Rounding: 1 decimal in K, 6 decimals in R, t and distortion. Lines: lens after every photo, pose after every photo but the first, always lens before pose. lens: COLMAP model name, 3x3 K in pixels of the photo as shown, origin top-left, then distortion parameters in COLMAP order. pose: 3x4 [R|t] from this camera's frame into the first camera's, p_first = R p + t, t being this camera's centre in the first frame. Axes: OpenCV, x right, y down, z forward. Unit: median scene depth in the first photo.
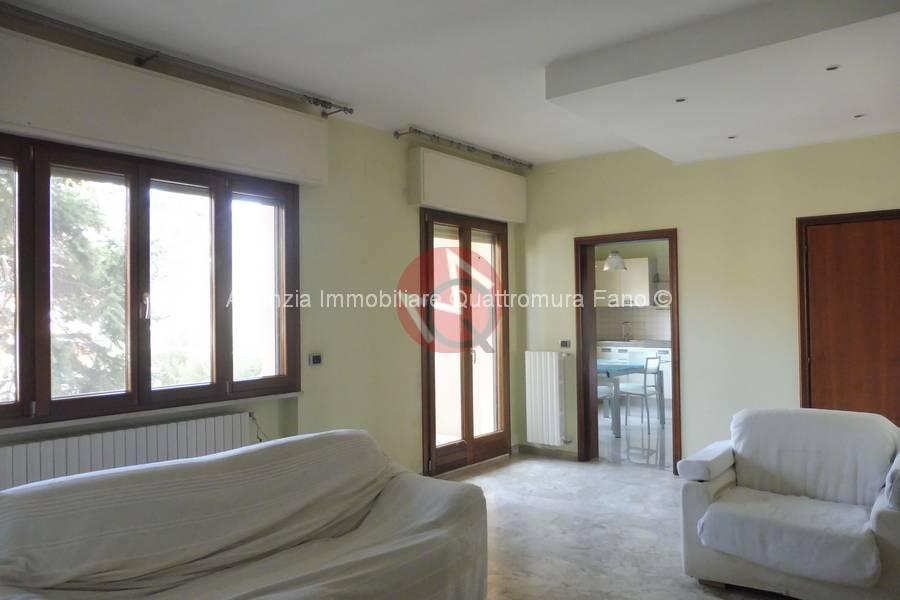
lens RADIAL K [[681.2, 0, 454.5], [0, 681.2, 299.6], [0, 0, 1]] dist [-0.006113, 0.015574]
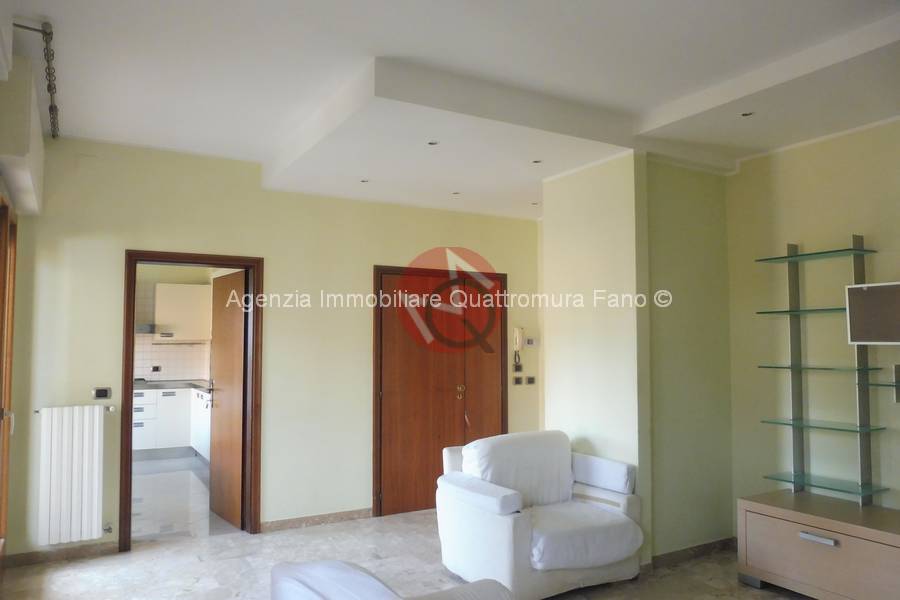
lens RADIAL K [[681.2, 0, 454.0], [0, 681.2, 300.7], [0, 0, 1]] dist [-0.006113, 0.015574]
pose [[0.350757, 0.070039, 0.933844, -0.386508], [-0.028399, 0.997536, -0.064149, 0.002863], [-0.936036, -0.004019, 0.351882, 0.395564]]
